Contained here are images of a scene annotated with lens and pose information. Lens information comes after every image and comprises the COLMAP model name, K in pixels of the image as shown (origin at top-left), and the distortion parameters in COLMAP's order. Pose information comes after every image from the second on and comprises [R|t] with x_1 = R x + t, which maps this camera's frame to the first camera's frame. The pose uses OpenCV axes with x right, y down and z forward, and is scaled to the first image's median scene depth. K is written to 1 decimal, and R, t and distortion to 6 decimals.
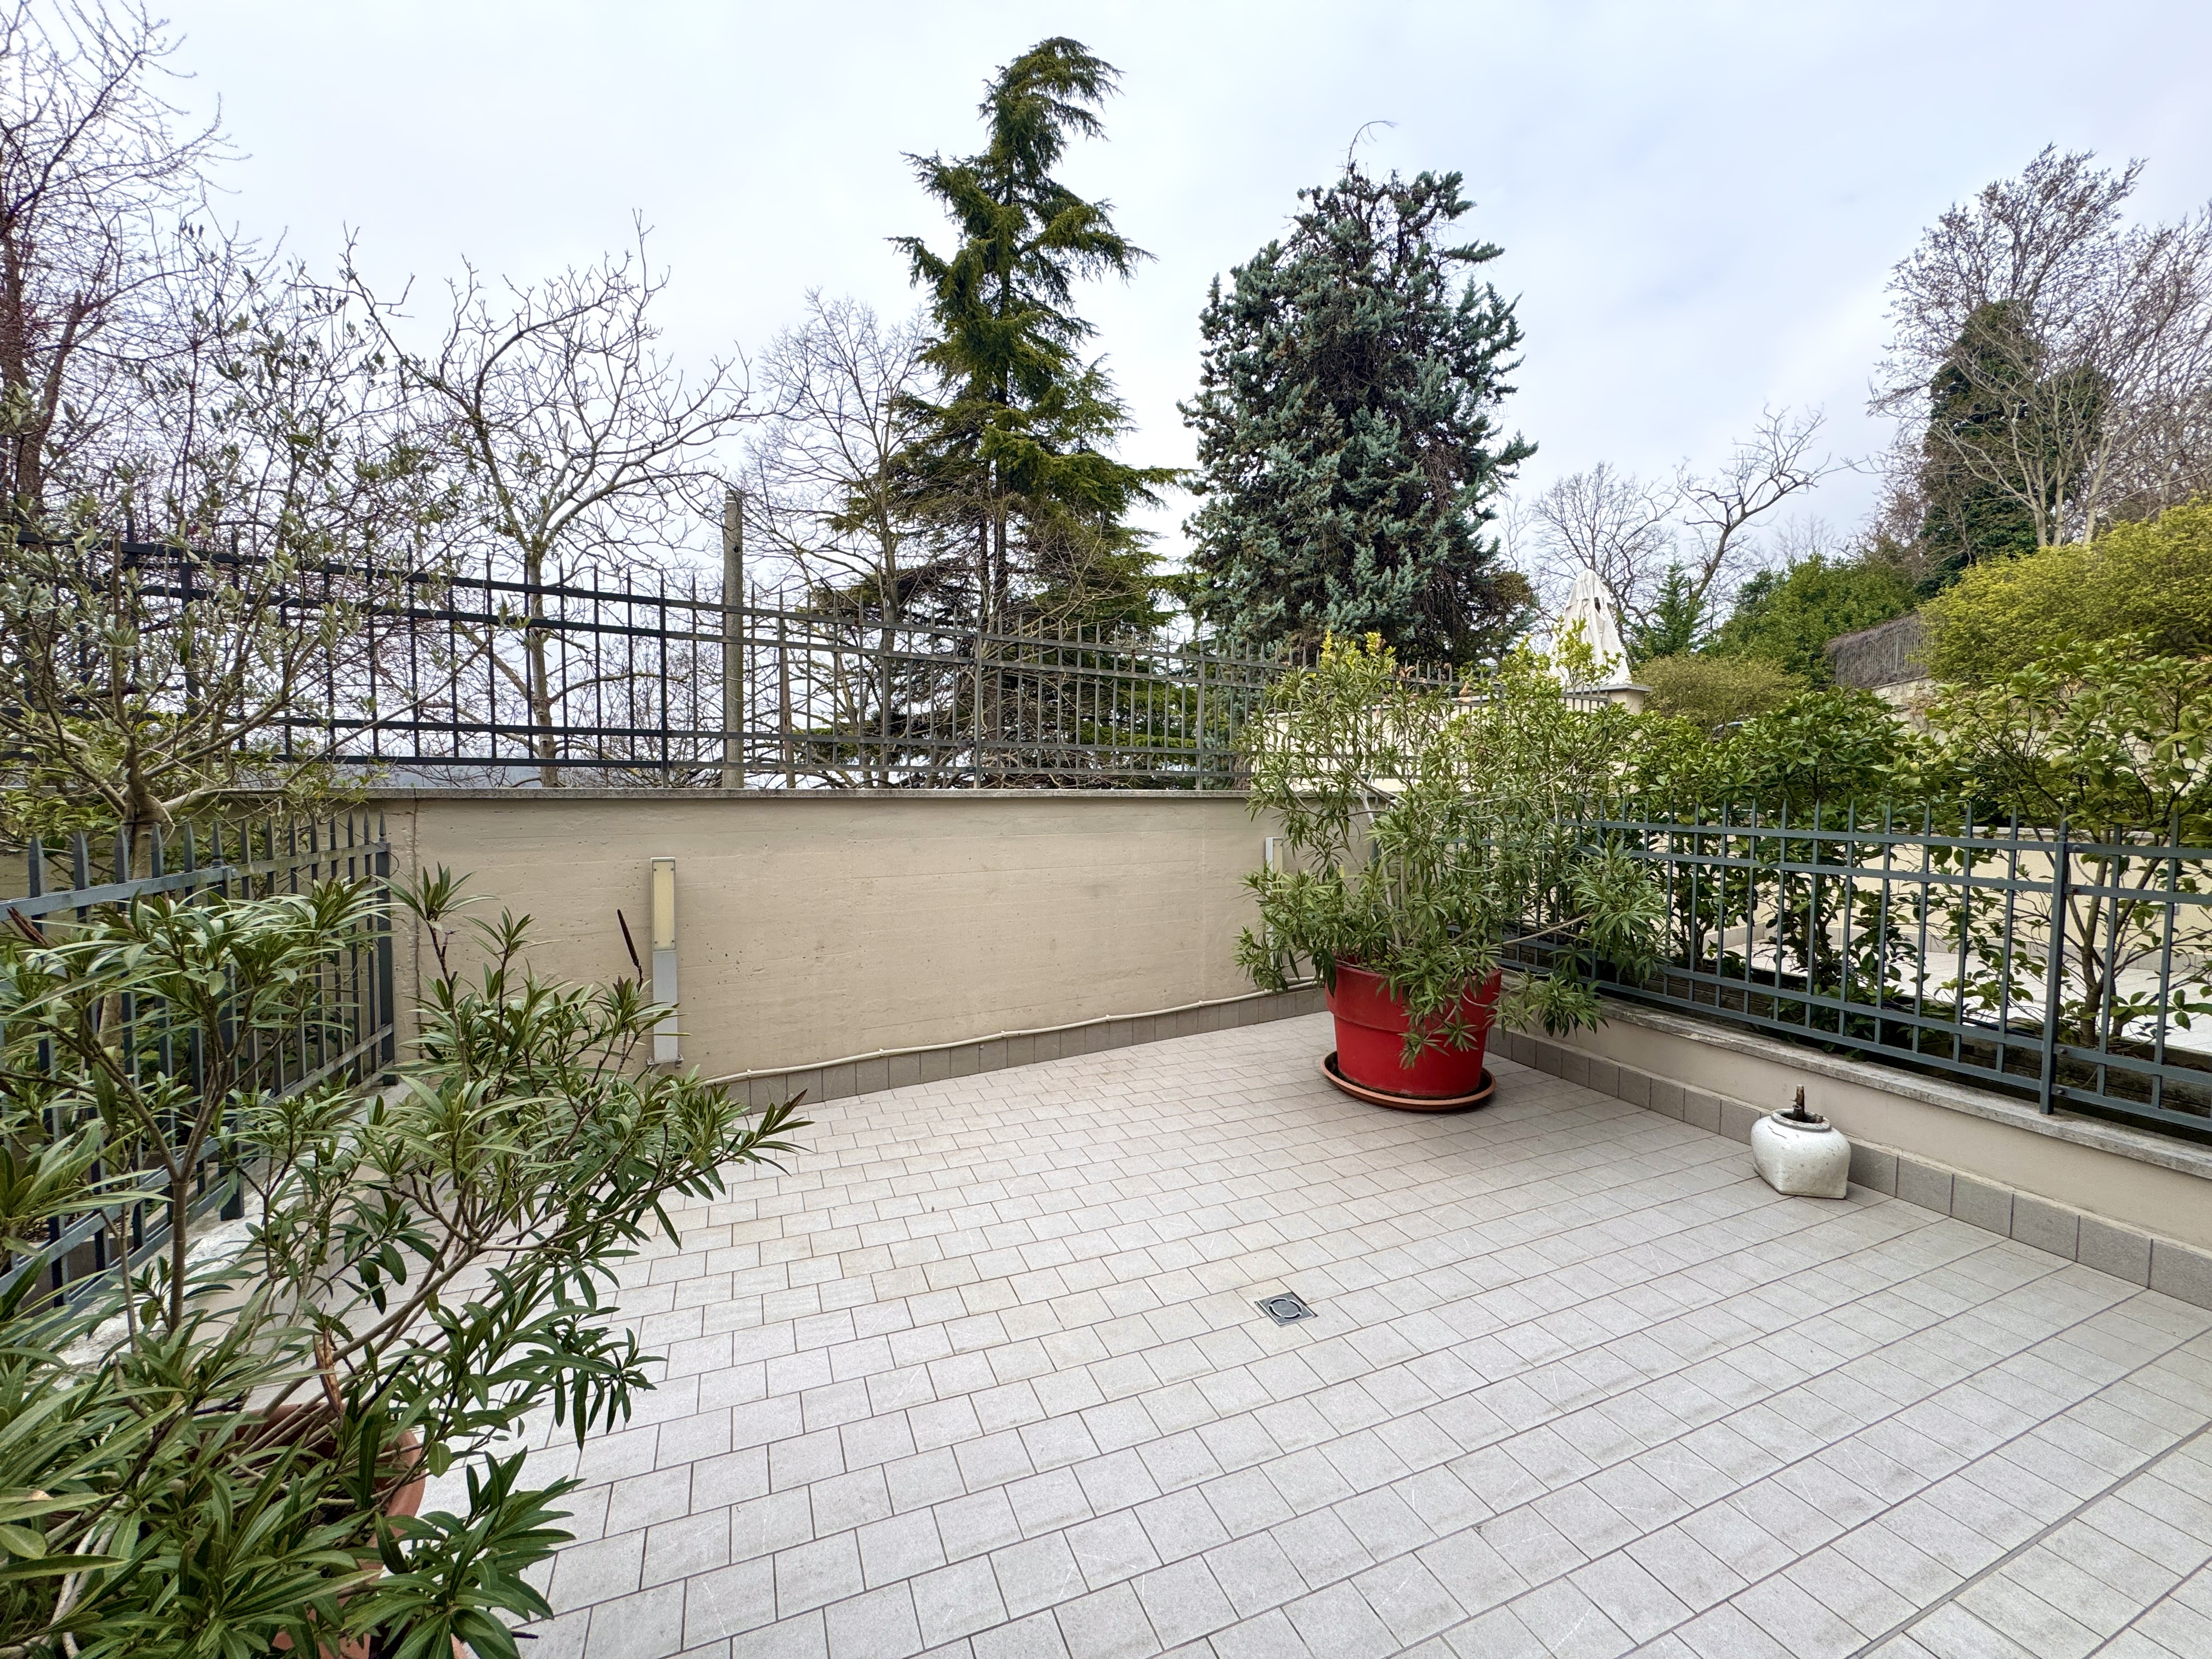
lens RADIAL K [[880.6, 0, 1109.1], [0, 880.6, 828.1], [0, 0, 1]] dist [-0.003851, 0.000622]
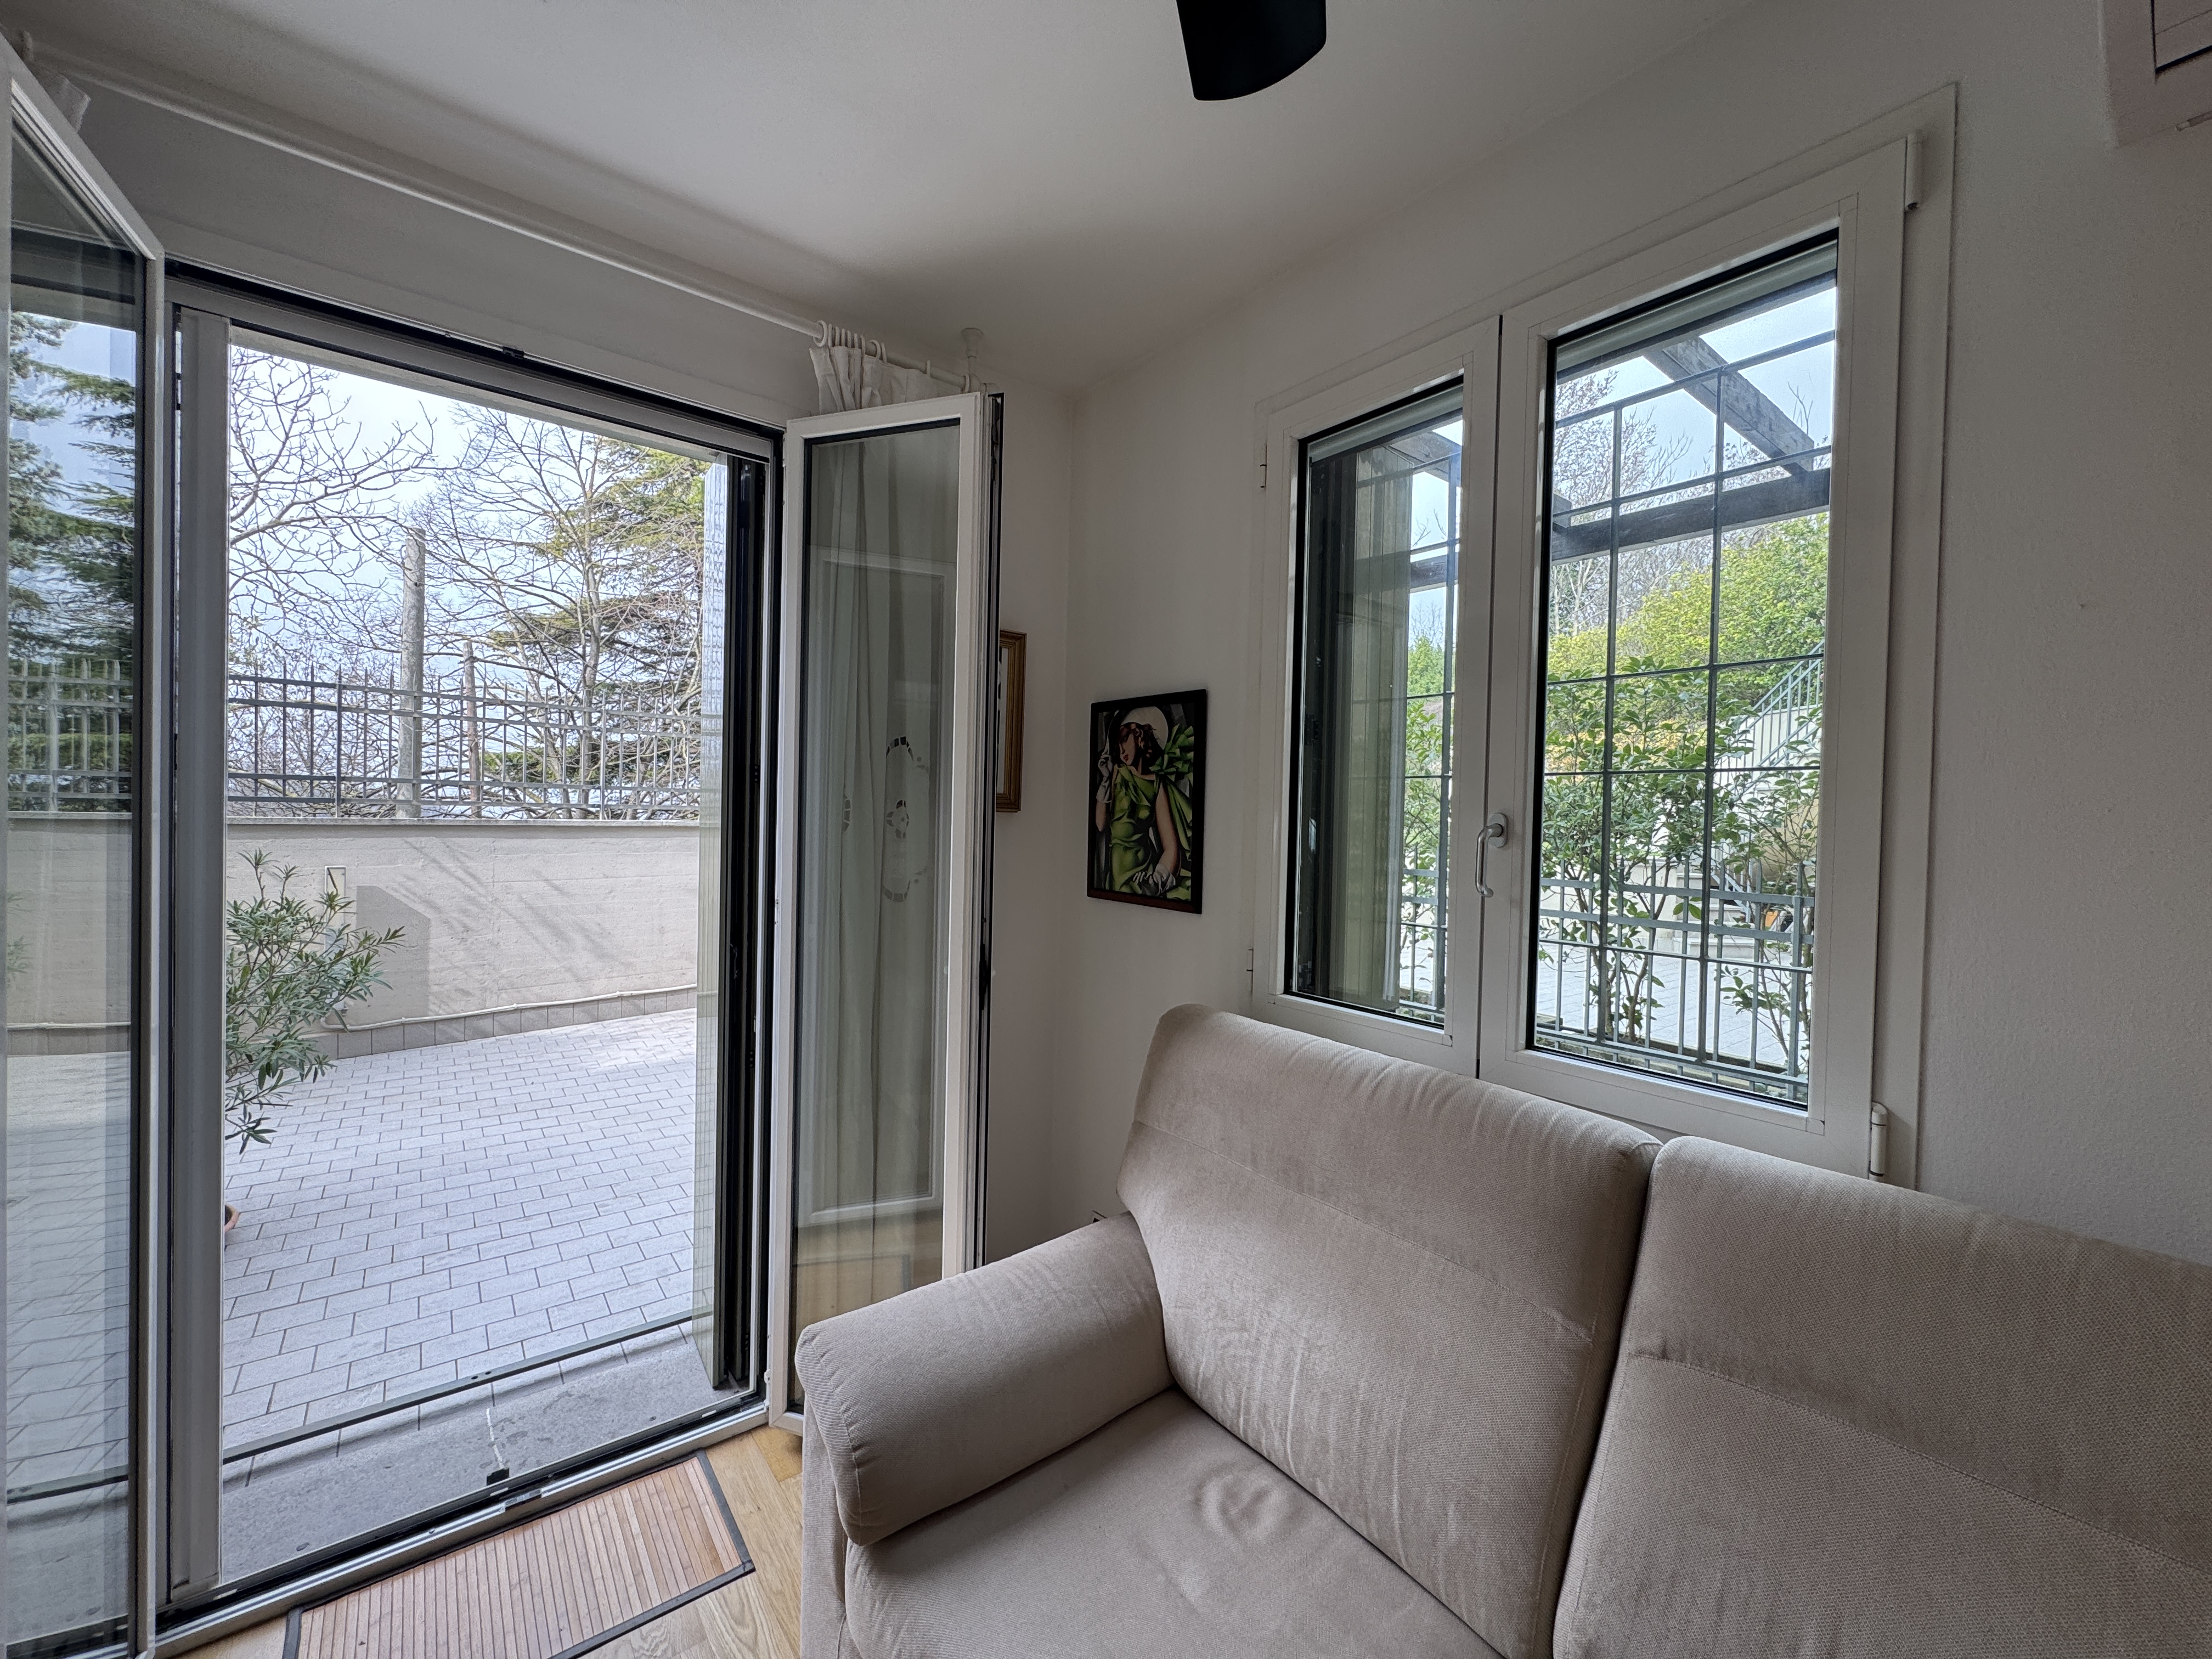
lens RADIAL K [[880.6, 0, 1107.0], [0, 880.6, 826.9], [0, 0, 1]] dist [-0.003851, 0.000622]
pose [[0.965845, 0.007105, 0.259021, 0.364380], [0.001816, 0.999414, -0.034186, 0.023176], [-0.259112, 0.033488, 0.965266, -0.770260]]
